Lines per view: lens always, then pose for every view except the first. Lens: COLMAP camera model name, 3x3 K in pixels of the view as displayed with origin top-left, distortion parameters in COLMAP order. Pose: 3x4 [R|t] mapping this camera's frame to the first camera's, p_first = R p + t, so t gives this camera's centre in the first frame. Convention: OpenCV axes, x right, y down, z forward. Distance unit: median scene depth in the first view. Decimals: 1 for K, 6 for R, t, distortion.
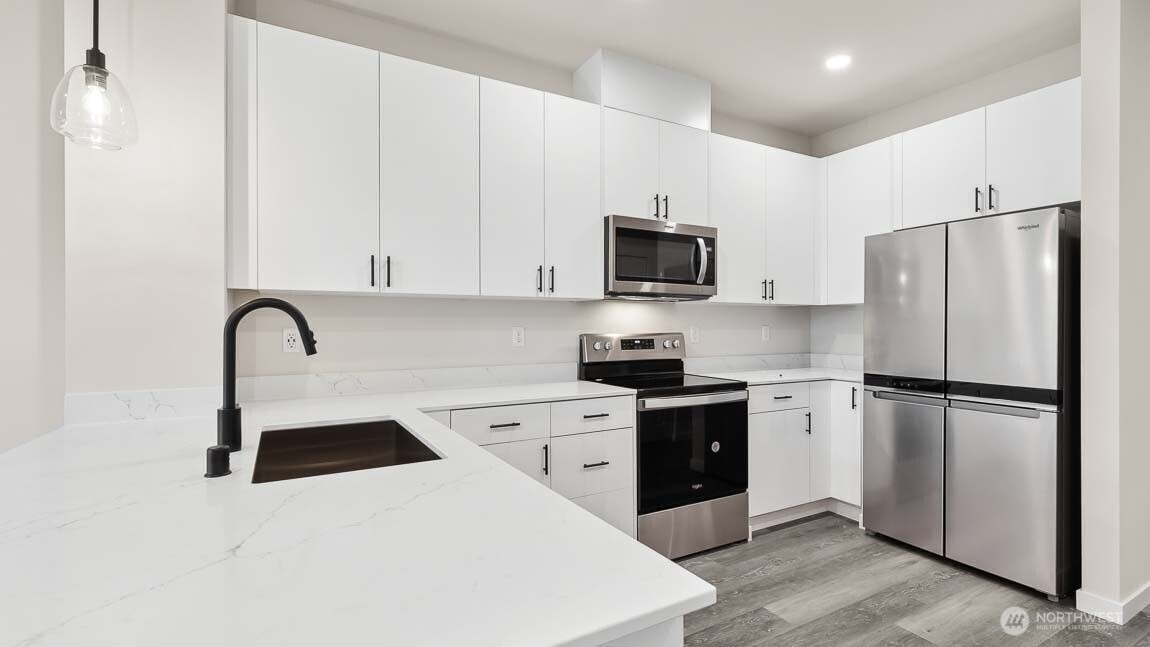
lens RADIAL K [[526.4, 0, 578.3], [0, 526.4, 326.2], [0, 0, 1]] dist [0.004891, -0.001442]
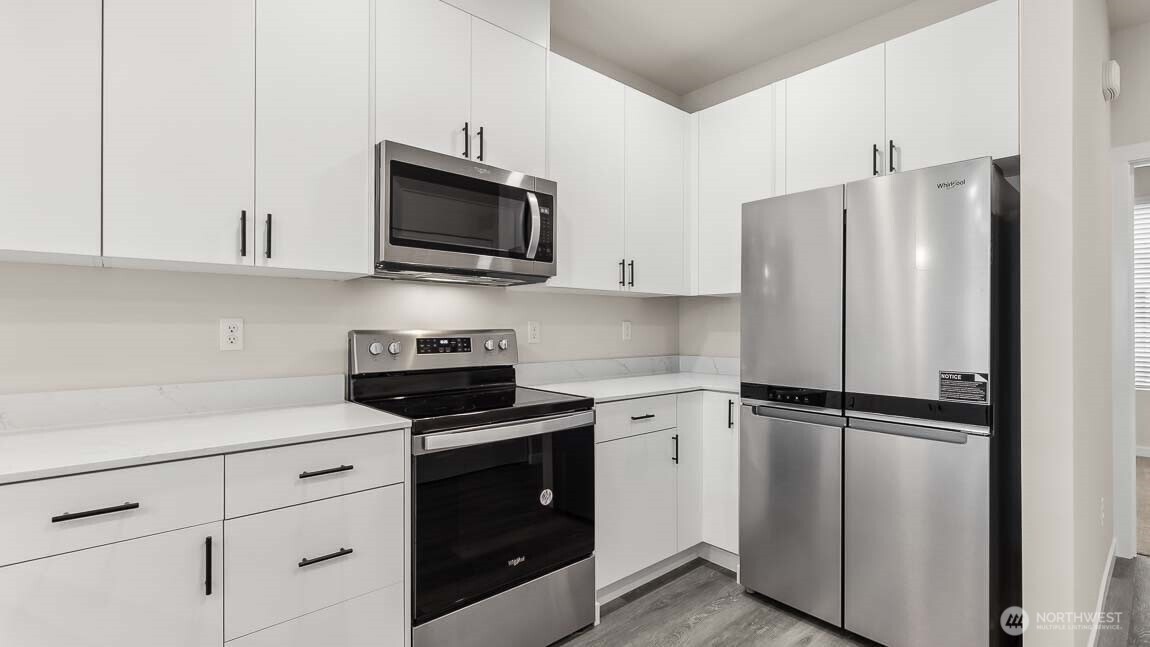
lens RADIAL K [[526.4, 0, 578.7], [0, 526.4, 323.6], [0, 0, 1]] dist [0.004891, -0.001442]
pose [[0.975345, 0.004590, 0.220639, 0.144098], [-0.003111, 0.999970, -0.007050, 0.010733], [-0.220665, 0.006190, 0.975330, 0.315638]]
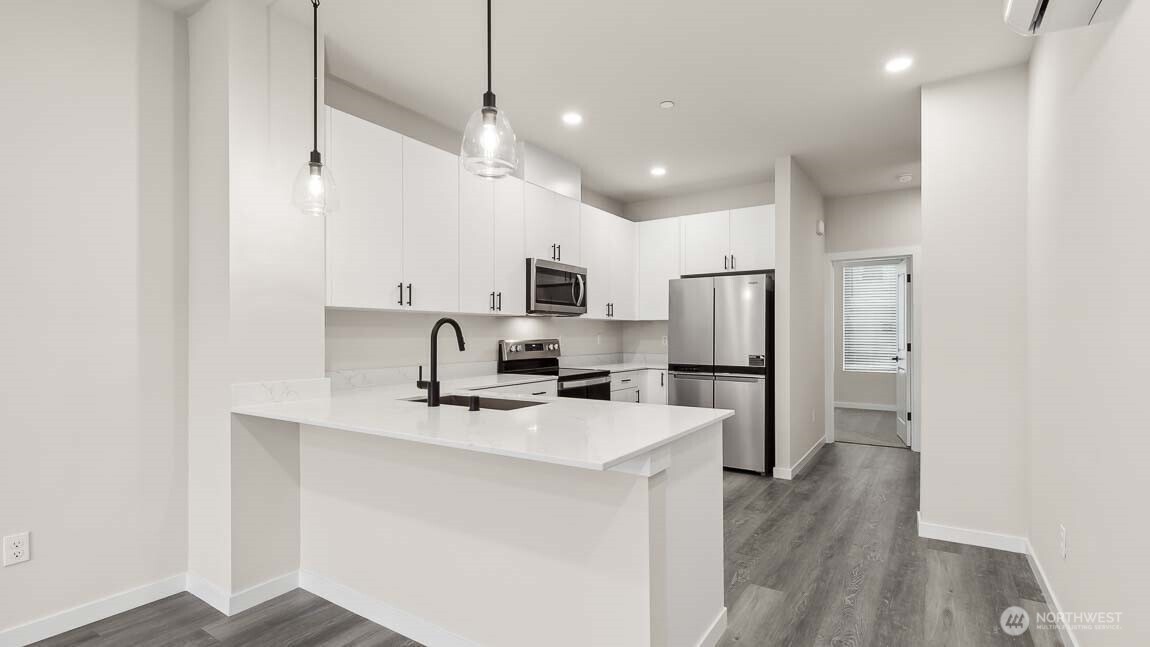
lens RADIAL K [[526.4, 0, 564.6], [0, 526.4, 338.8], [0, 0, 1]] dist [0.004891, -0.001442]
pose [[0.902168, -0.003431, 0.431372, -0.459646], [0.000946, 0.999982, 0.005974, 0.003119], [-0.431384, -0.004981, 0.902155, -0.331977]]
